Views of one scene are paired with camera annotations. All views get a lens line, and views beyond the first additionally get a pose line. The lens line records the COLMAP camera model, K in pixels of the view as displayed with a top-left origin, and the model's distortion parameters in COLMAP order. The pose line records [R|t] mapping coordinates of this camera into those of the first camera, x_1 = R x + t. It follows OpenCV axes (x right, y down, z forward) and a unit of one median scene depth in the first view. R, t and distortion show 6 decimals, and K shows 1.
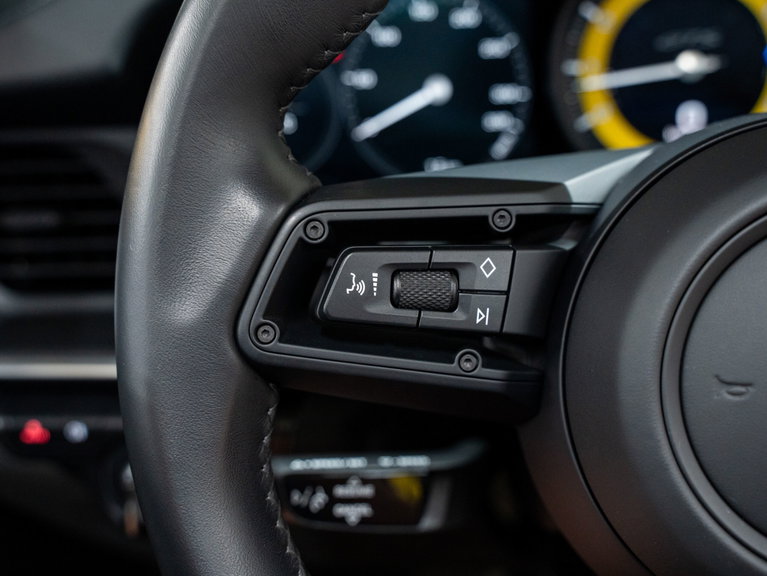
lens RADIAL K [[952.4, 0, 378.8], [0, 952.4, 287.1], [0, 0, 1]] dist [0.033198, 0.000000]
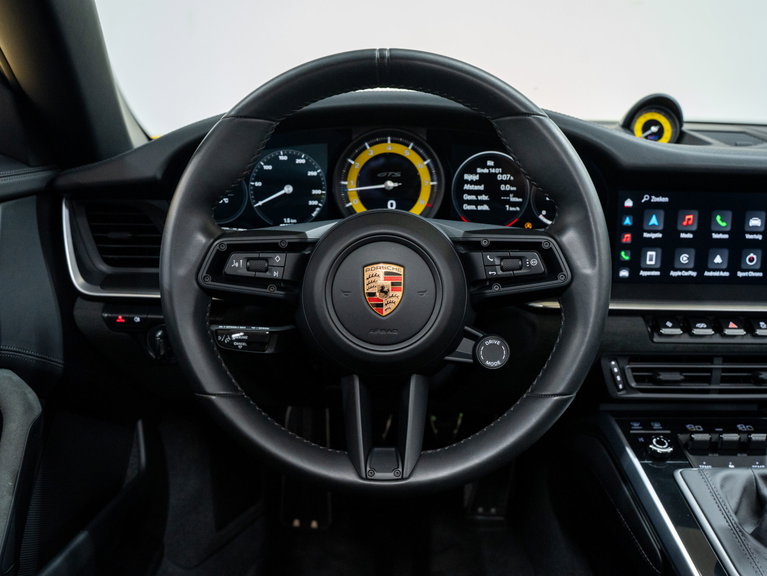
lens RADIAL K [[705.7, 0, 390.2], [0, 705.7, 289.1], [0, 0, 1]] dist [-0.071813, 0.000000]
pose [[0.995875, 0.001667, 0.090720, 0.273179], [-0.000998, 0.999972, -0.007419, 0.097122], [-0.090730, 0.007298, 0.995849, -1.367015]]
